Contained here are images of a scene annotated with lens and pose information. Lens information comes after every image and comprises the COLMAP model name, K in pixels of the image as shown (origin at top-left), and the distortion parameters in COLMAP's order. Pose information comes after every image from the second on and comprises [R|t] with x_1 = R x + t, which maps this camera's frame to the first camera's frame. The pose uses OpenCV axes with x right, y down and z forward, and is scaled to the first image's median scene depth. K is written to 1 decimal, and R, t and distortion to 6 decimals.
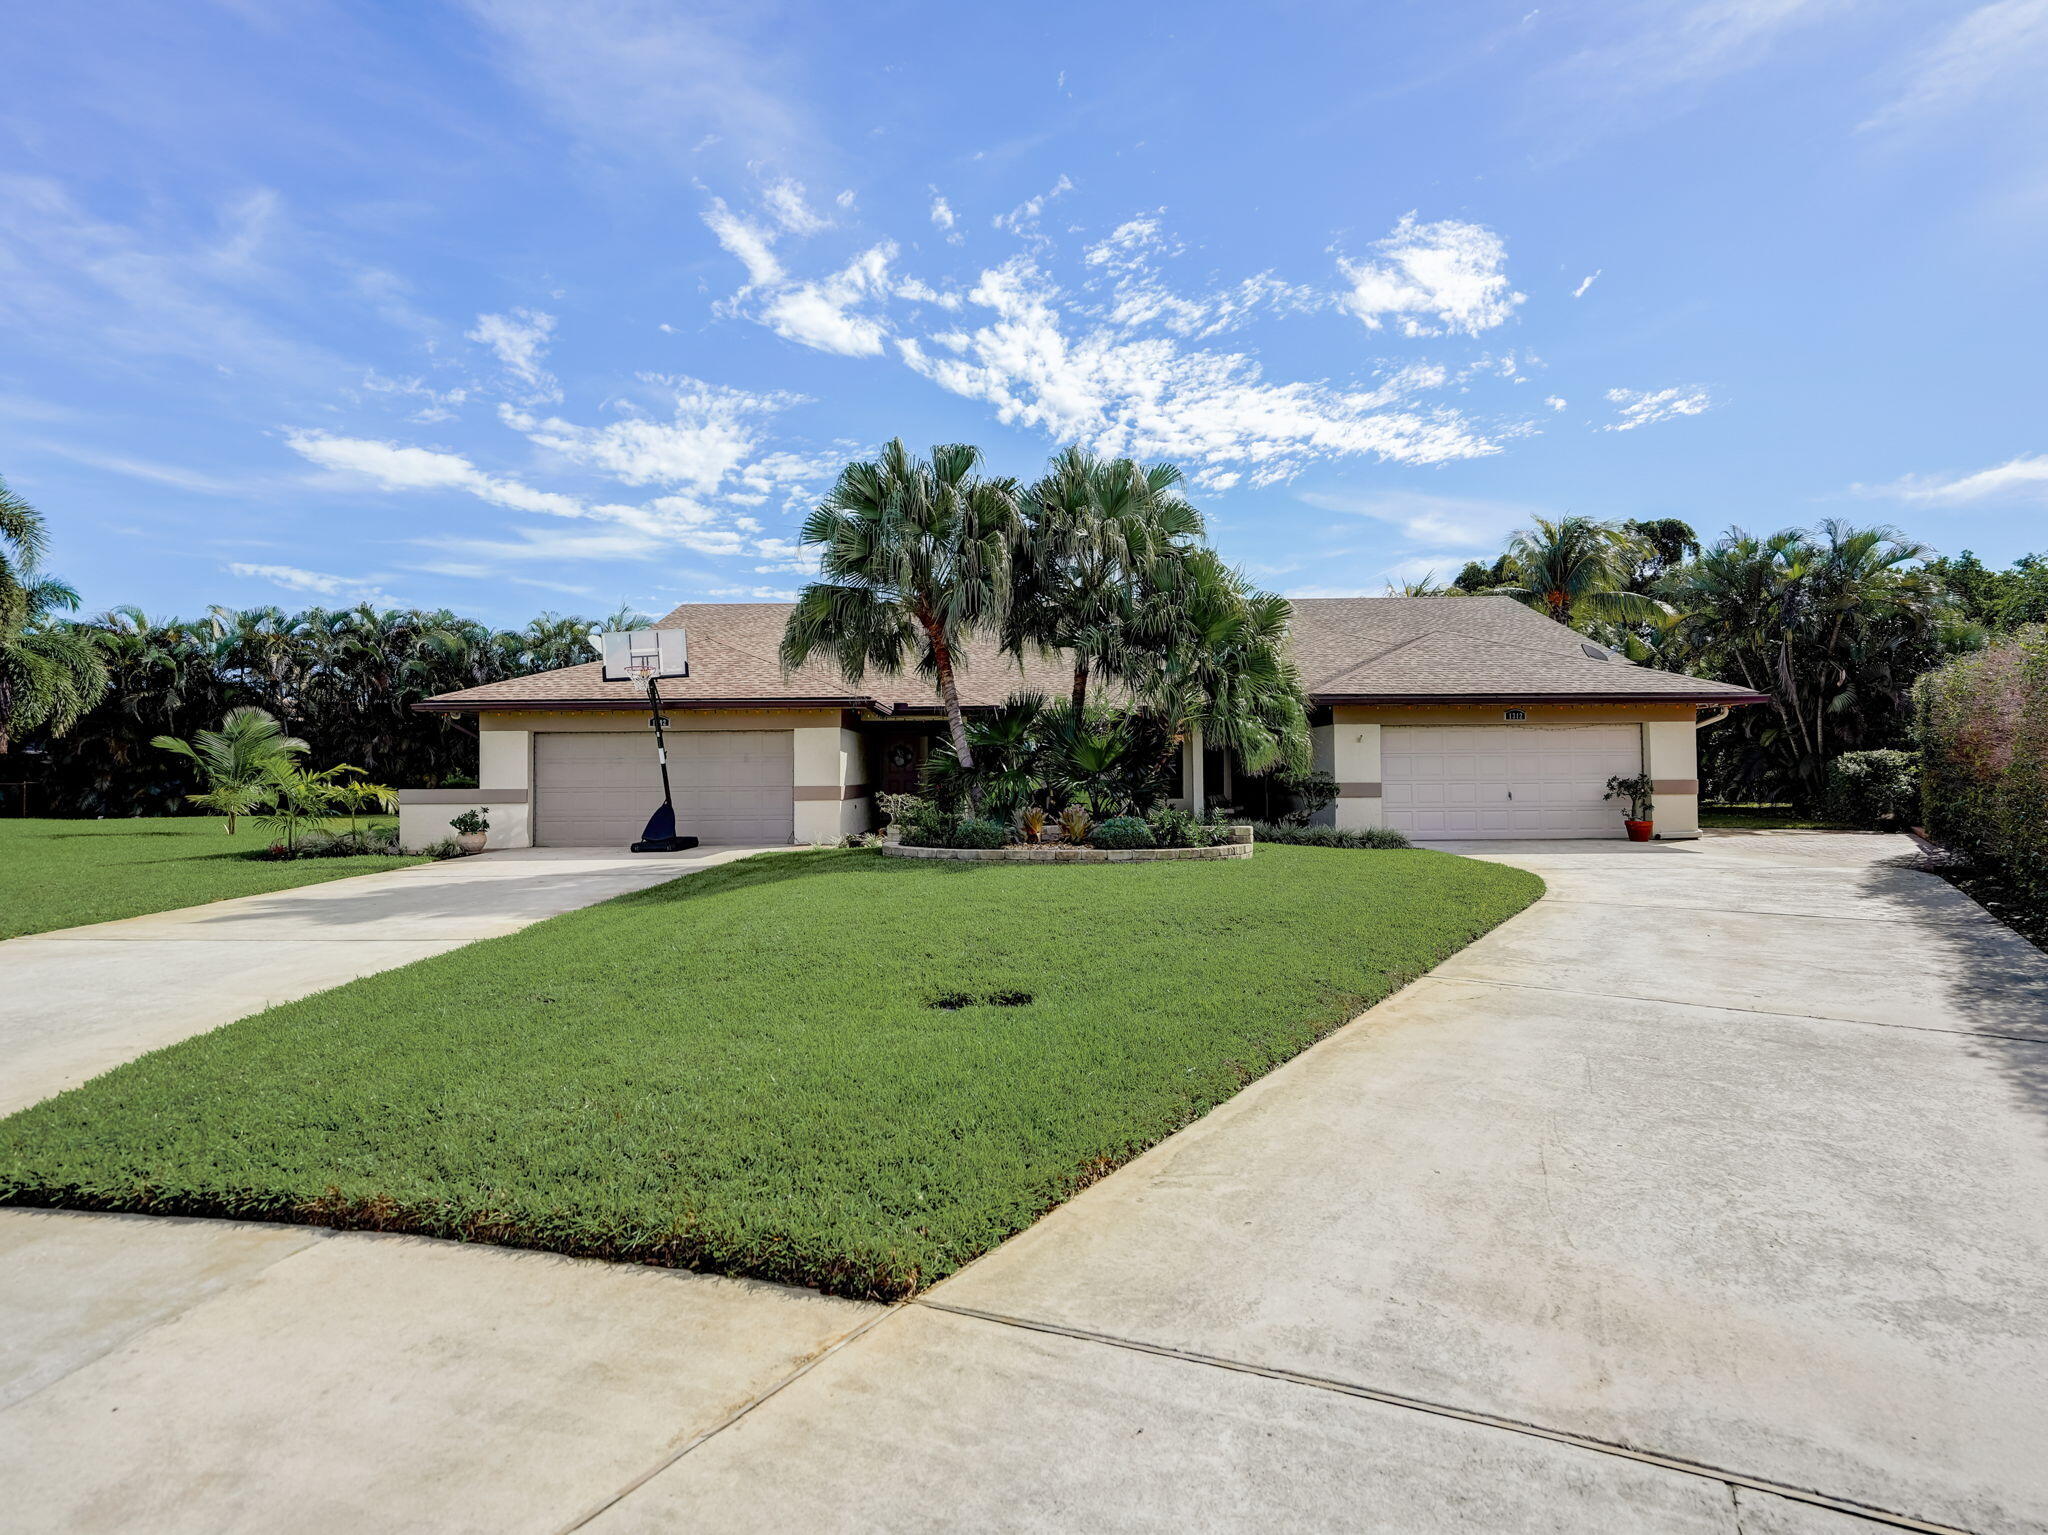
lens RADIAL K [[1036.1, 0, 1021.6], [0, 1036.1, 750.6], [0, 0, 1]] dist [-0.012917, -0.000198]
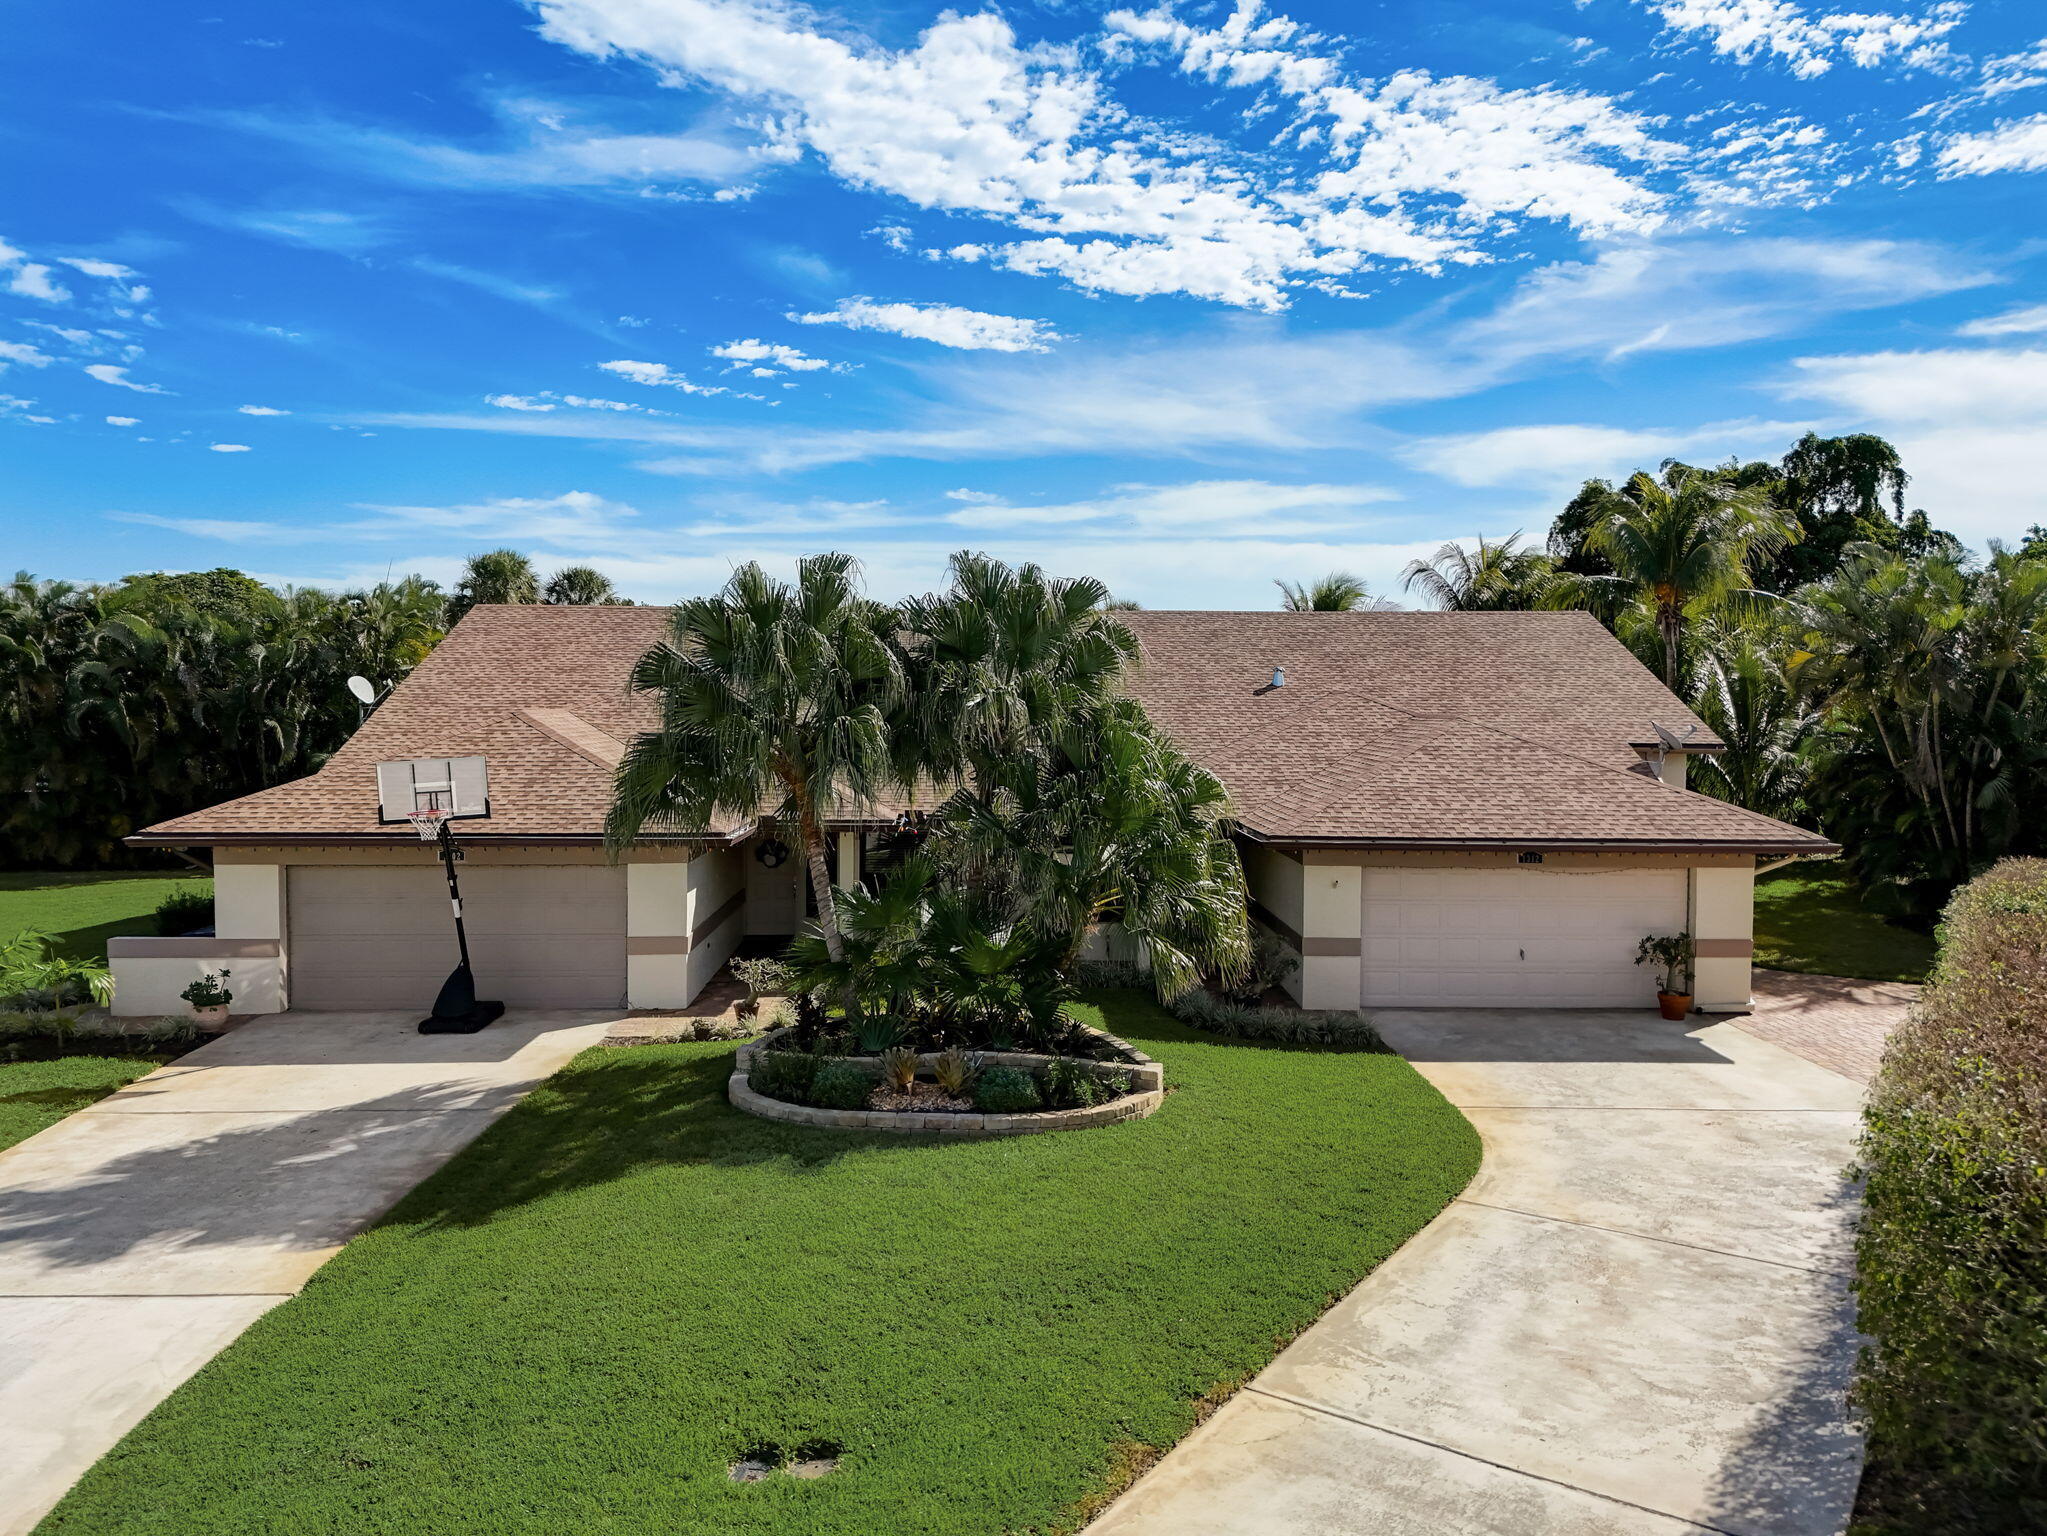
lens RADIAL K [[1507.6, 0, 1034.7], [0, 1507.6, 775.3], [0, 0, 1]] dist [0.052293, -0.050790]
pose [[0.999219, 0.012503, 0.037487, 0.047045], [-0.015390, 0.996854, 0.077757, -0.183847], [-0.036396, -0.078273, 0.996267, -0.157246]]
